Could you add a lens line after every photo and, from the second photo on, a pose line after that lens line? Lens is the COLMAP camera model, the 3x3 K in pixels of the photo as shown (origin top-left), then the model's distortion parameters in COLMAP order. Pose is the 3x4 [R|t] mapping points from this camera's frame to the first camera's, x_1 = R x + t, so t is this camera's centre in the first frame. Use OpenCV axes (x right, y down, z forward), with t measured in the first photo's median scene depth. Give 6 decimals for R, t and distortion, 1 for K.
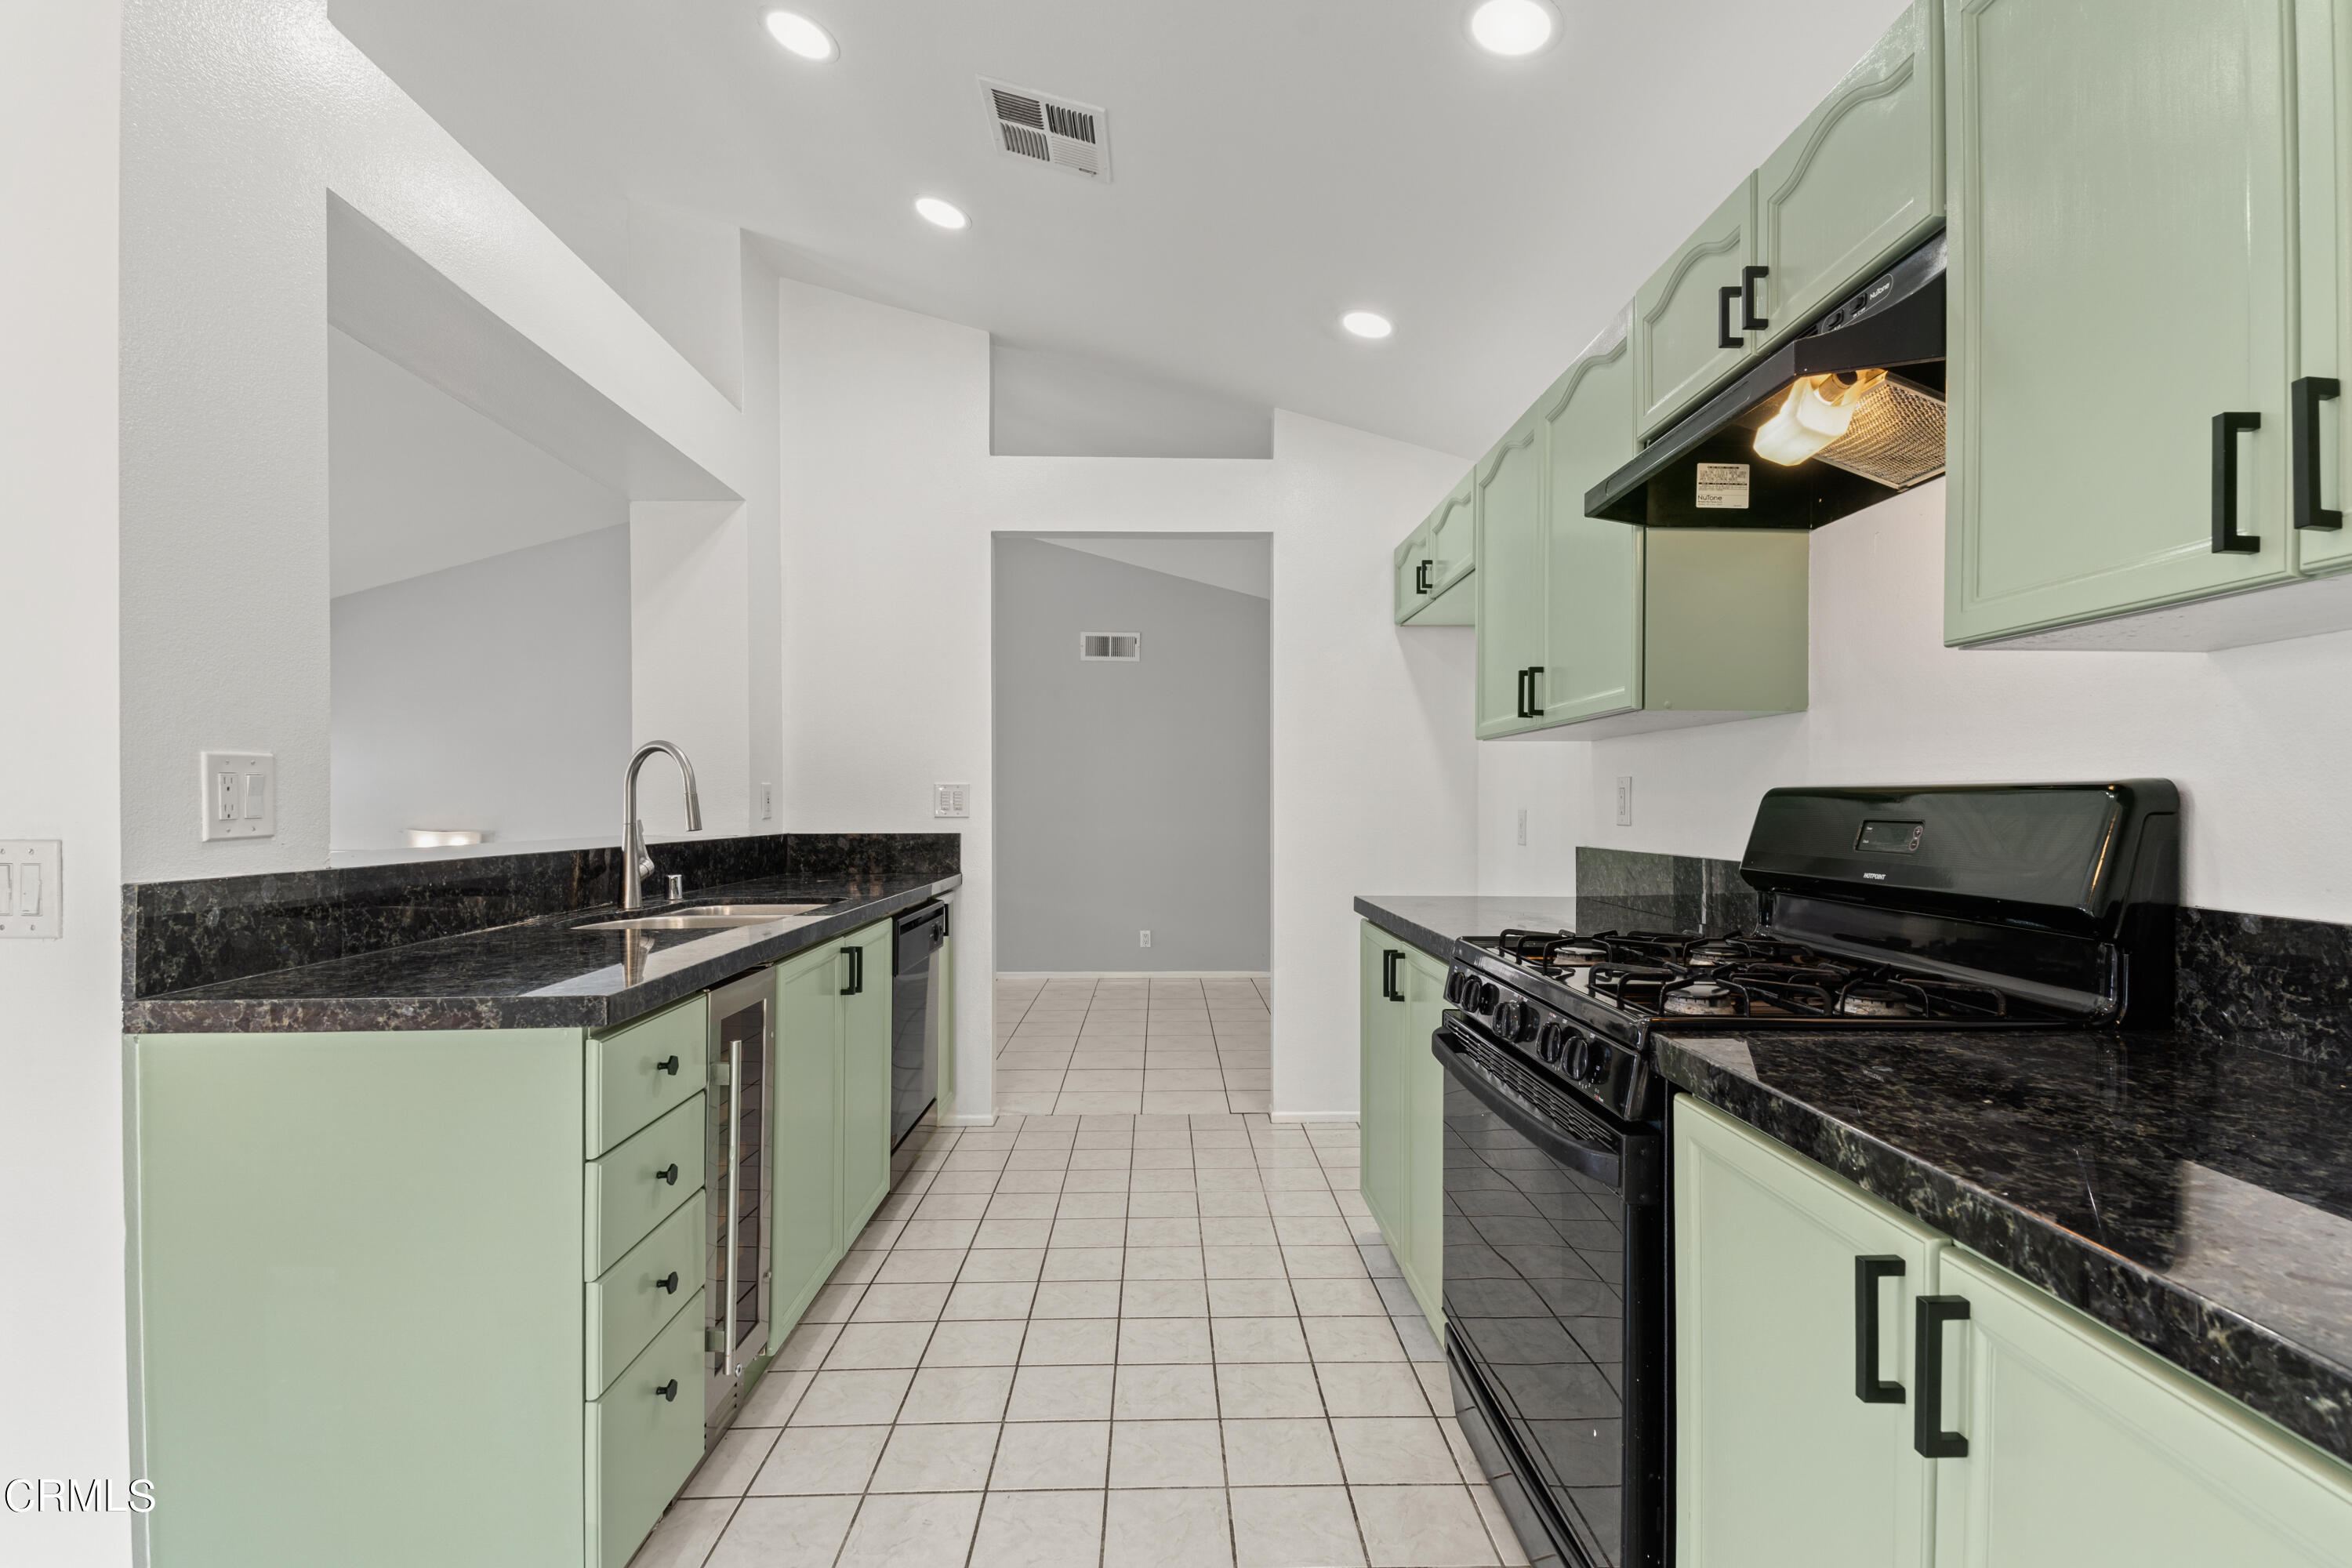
lens RADIAL K [[1073.7, 0, 1175.5], [0, 1073.7, 809.2], [0, 0, 1]] dist [0.010346, -0.014963]
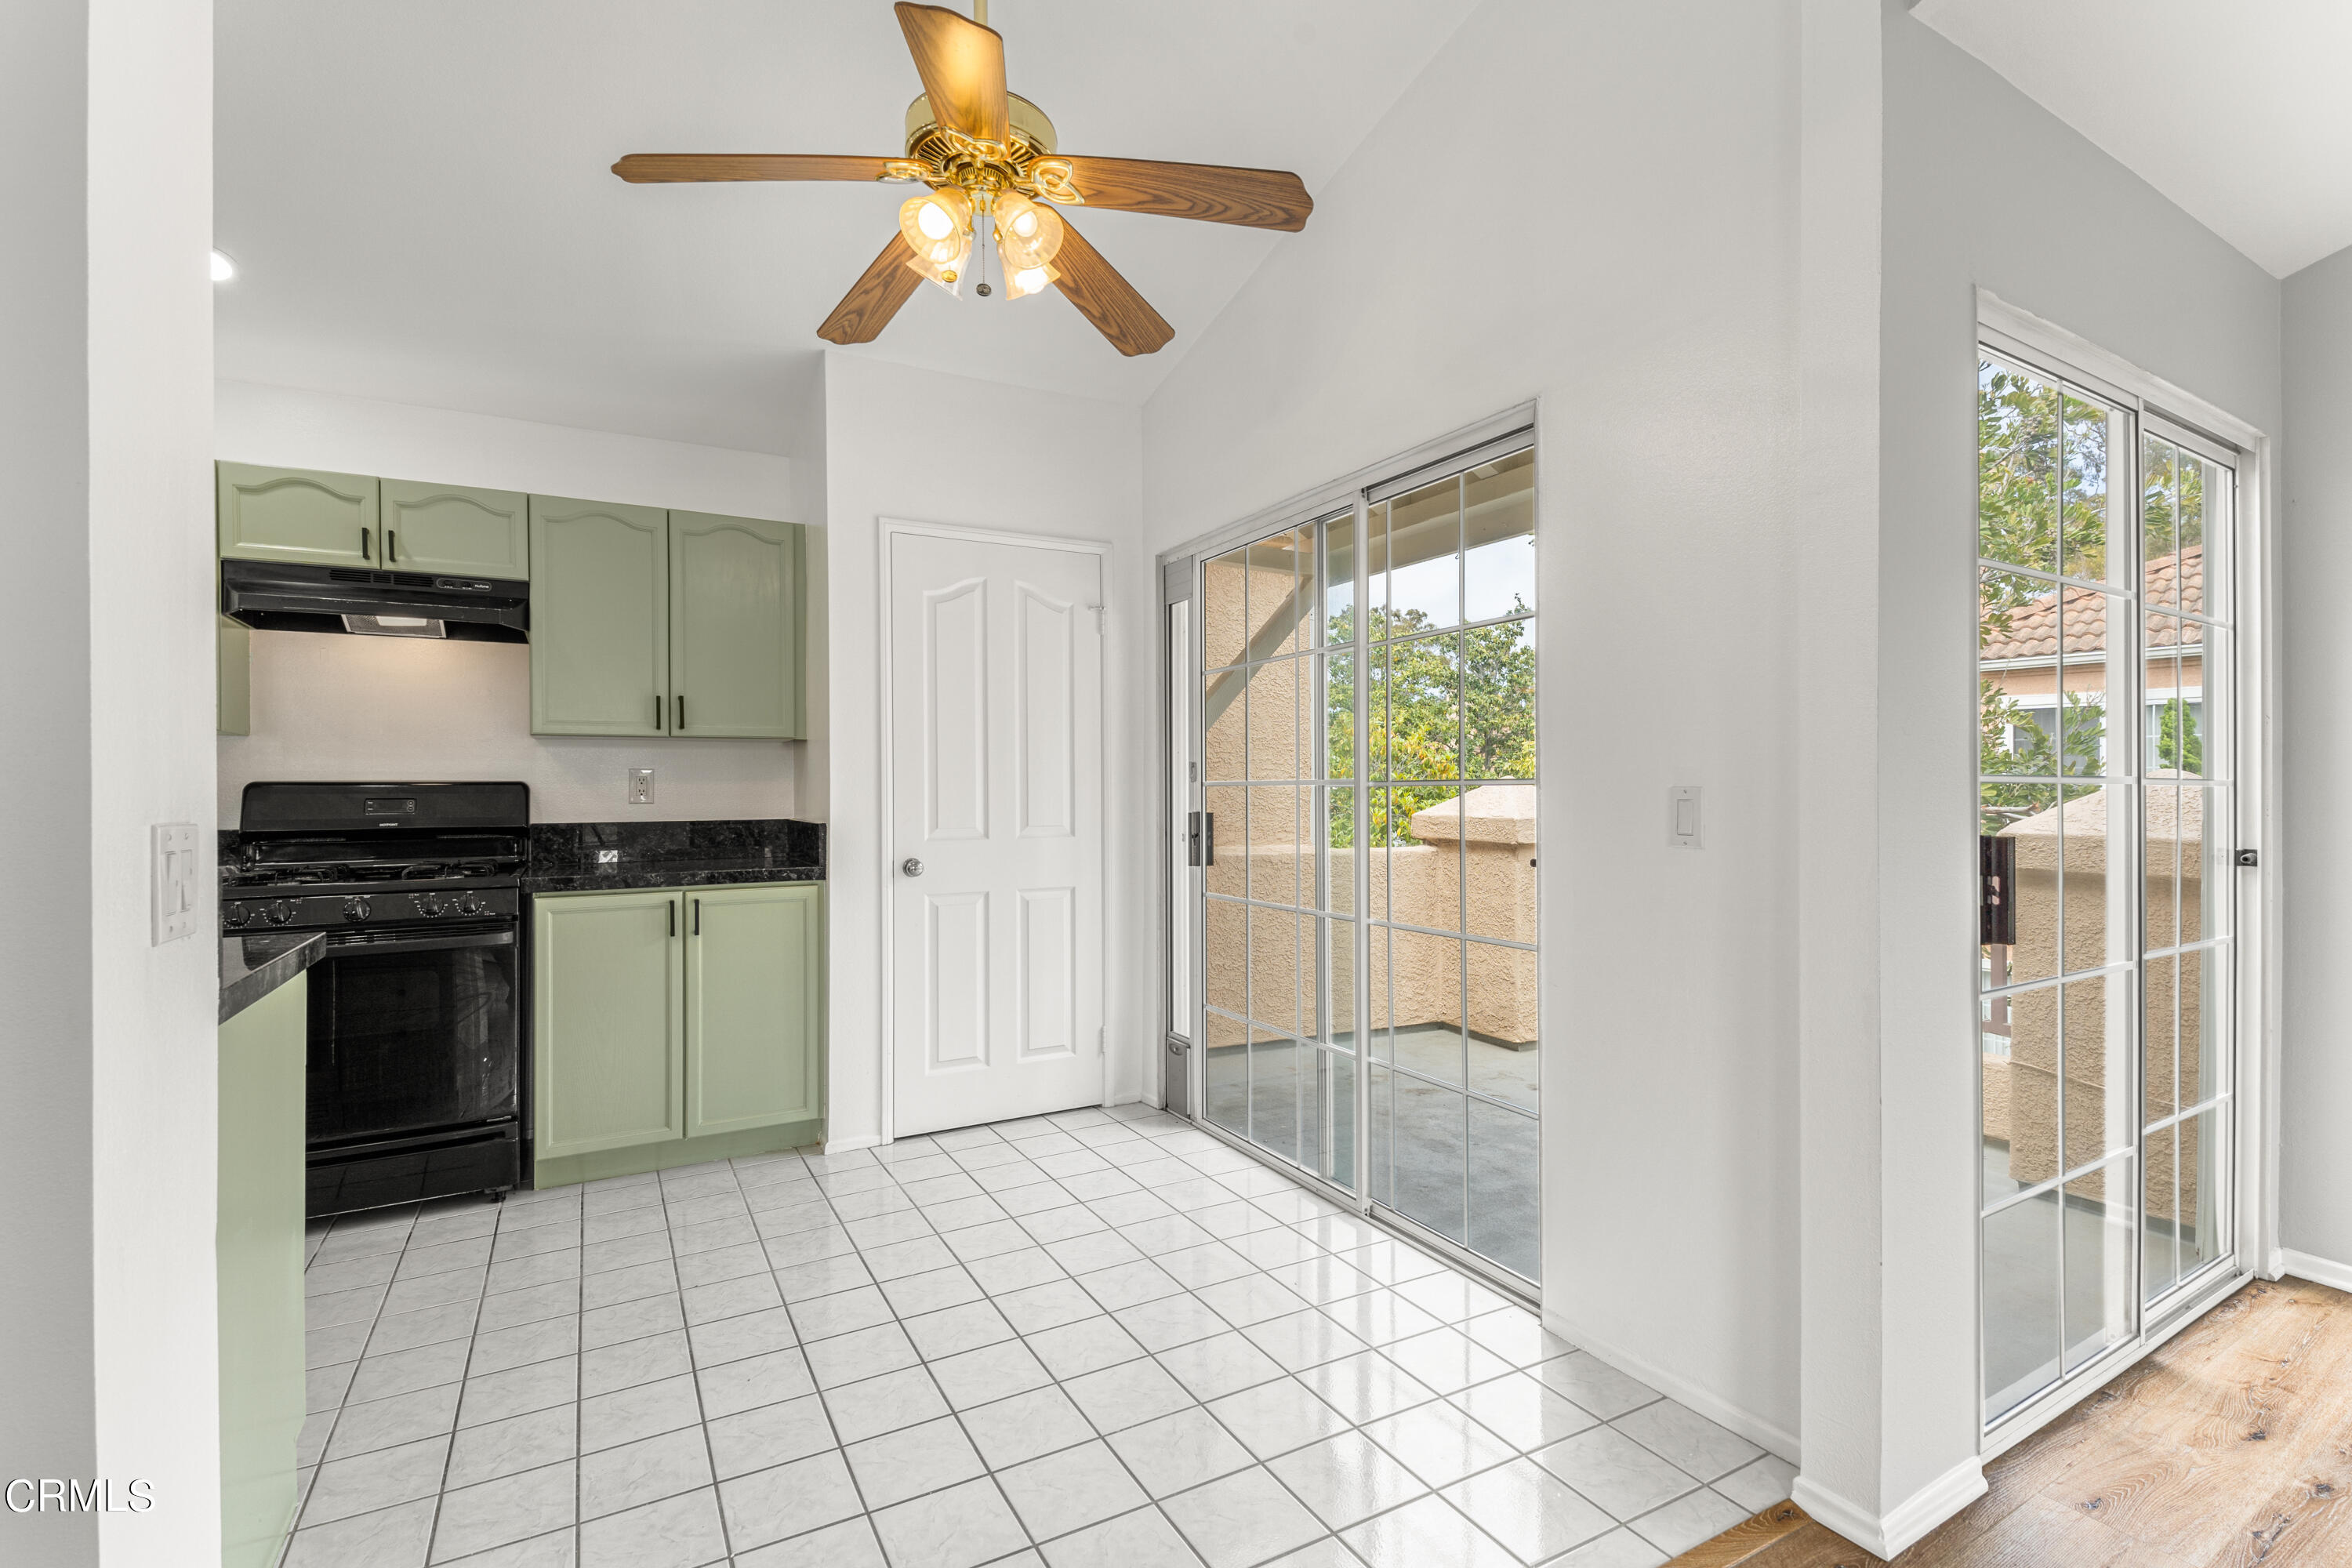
lens RADIAL K [[1073.7, 0, 1153.2], [0, 1073.7, 779.8], [0, 0, 1]] dist [0.010346, -0.014963]
pose [[-0.454497, 0.016101, 0.890603, -1.554499], [0.014058, 0.999842, -0.010902, 0.014649], [-0.890637, 0.007565, -0.454652, 0.507714]]
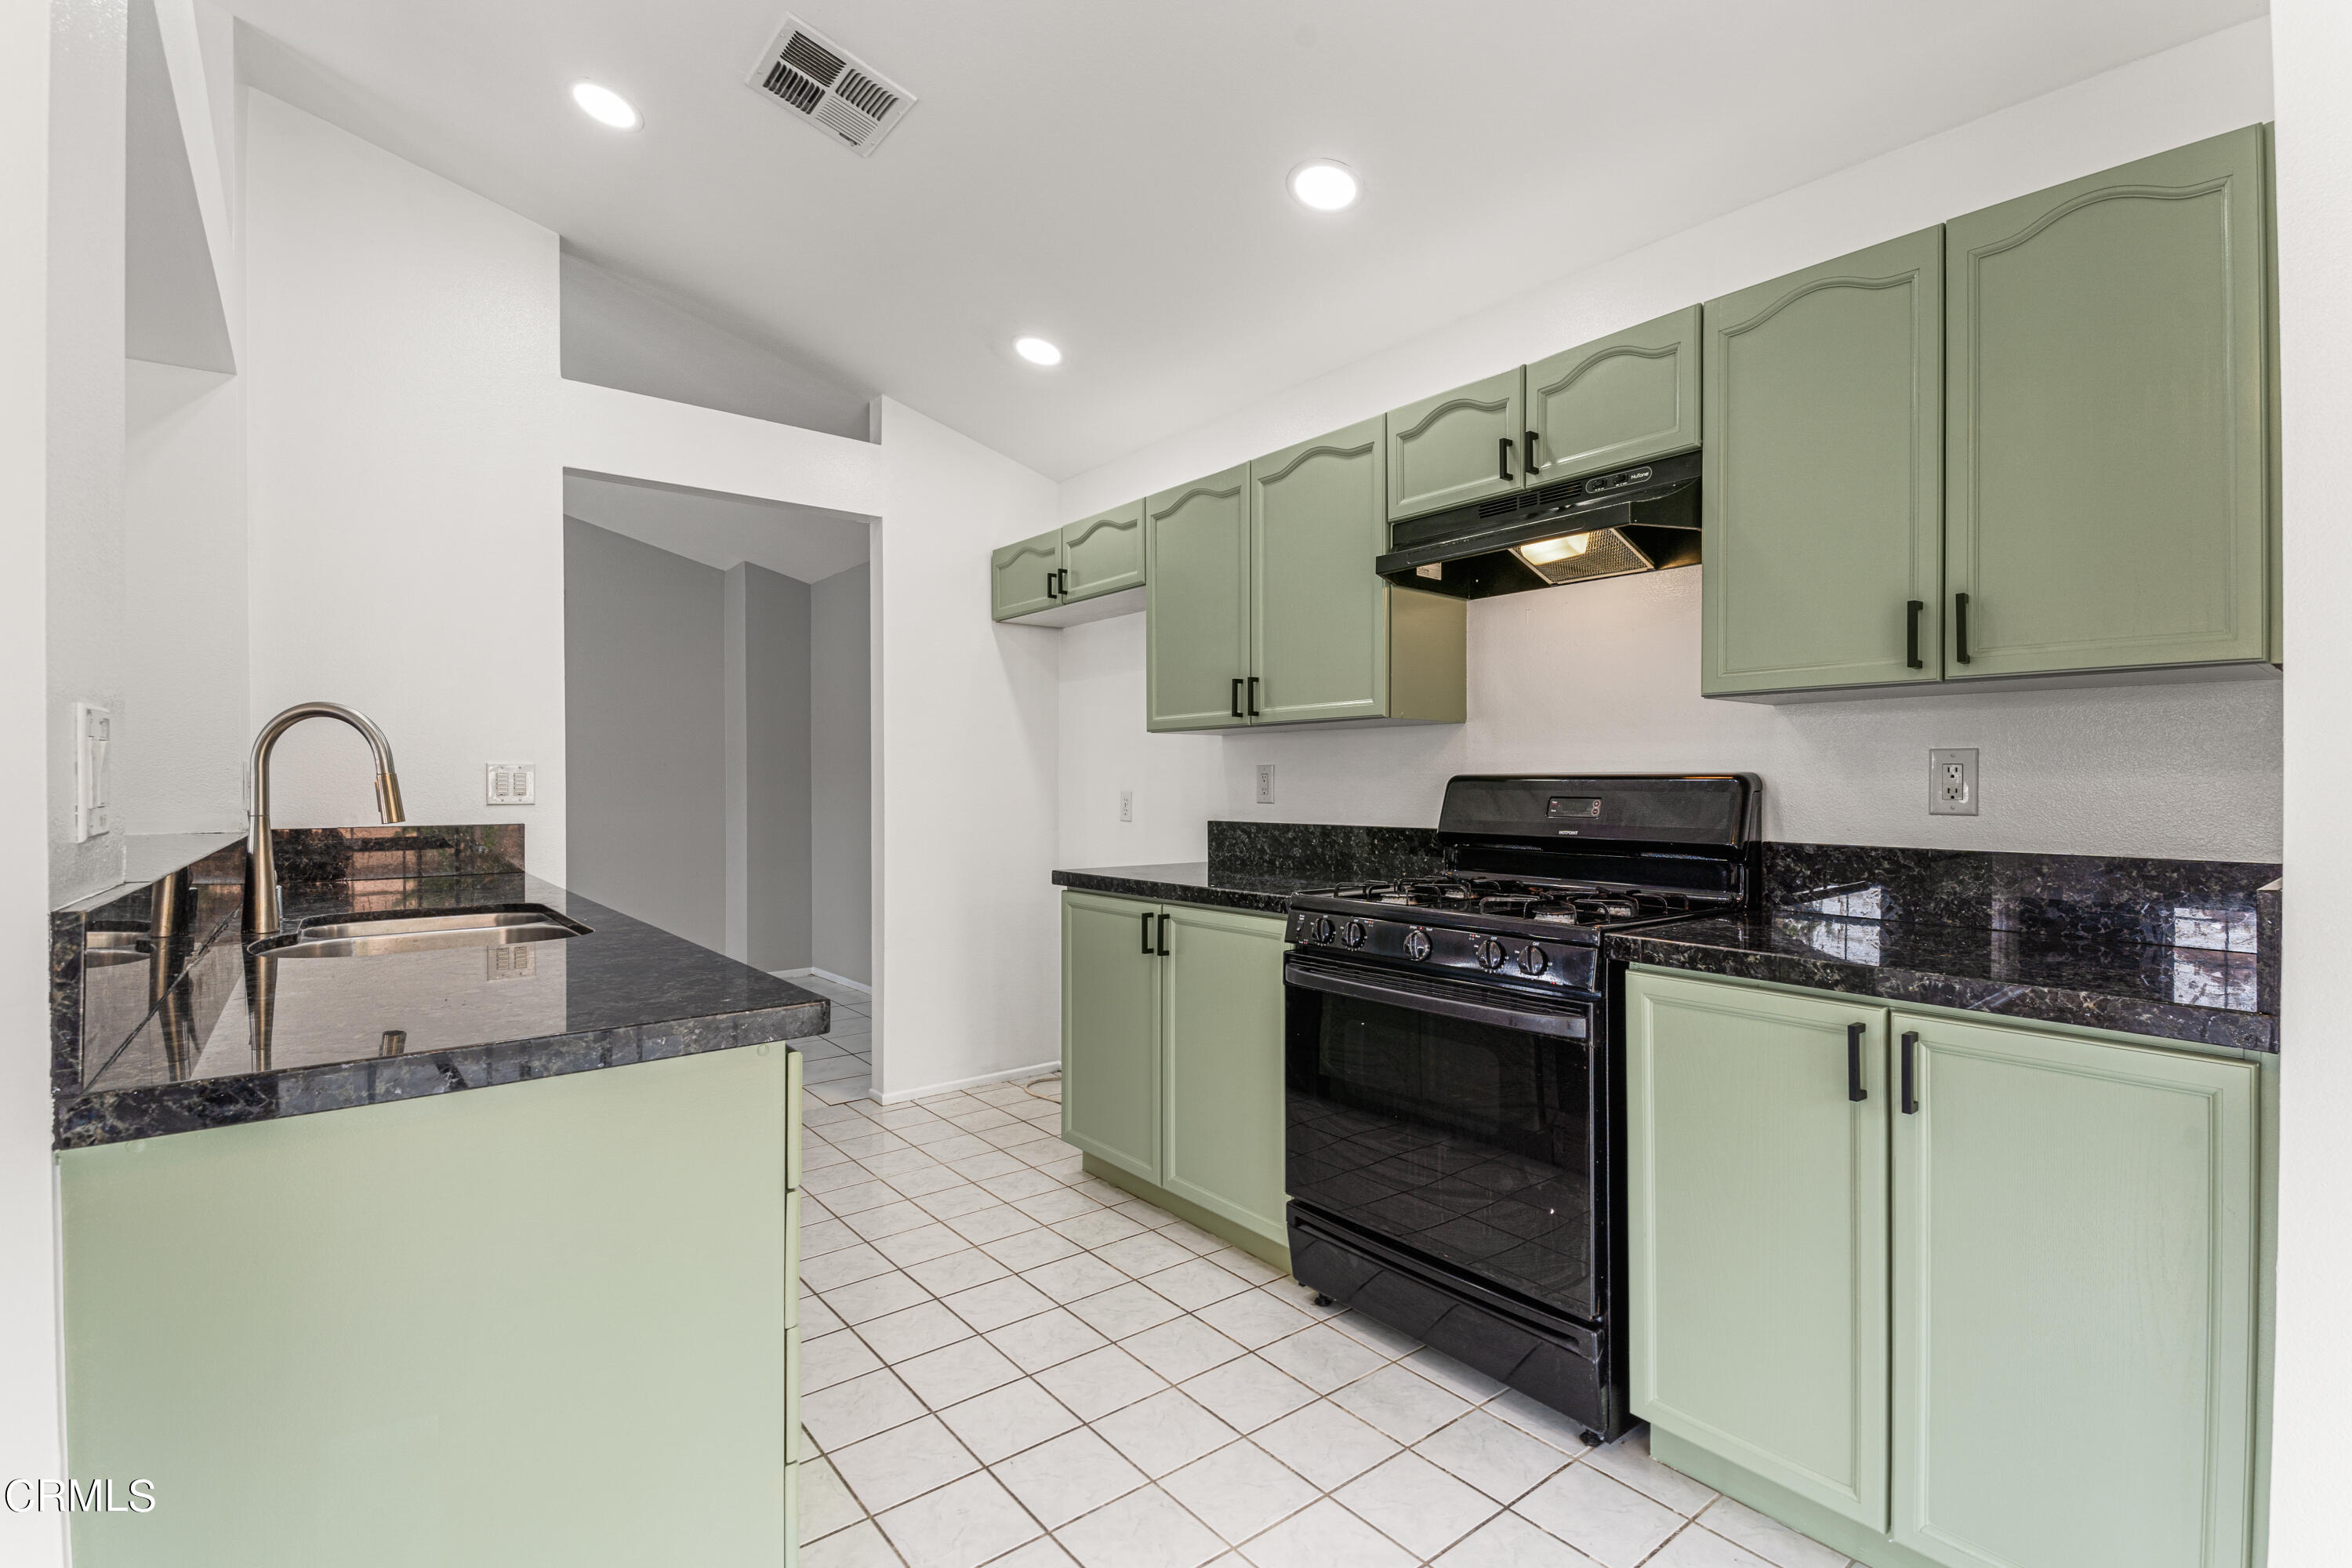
lens RADIAL K [[1073.7, 0, 1157.4], [0, 1073.7, 775.9], [0, 0, 1]] dist [0.010346, -0.014963]
pose [[0.806092, 0.005572, 0.591764, -0.609224], [0.003095, 0.999902, -0.013631, -0.000890], [-0.591782, 0.012819, 0.805996, 0.076026]]
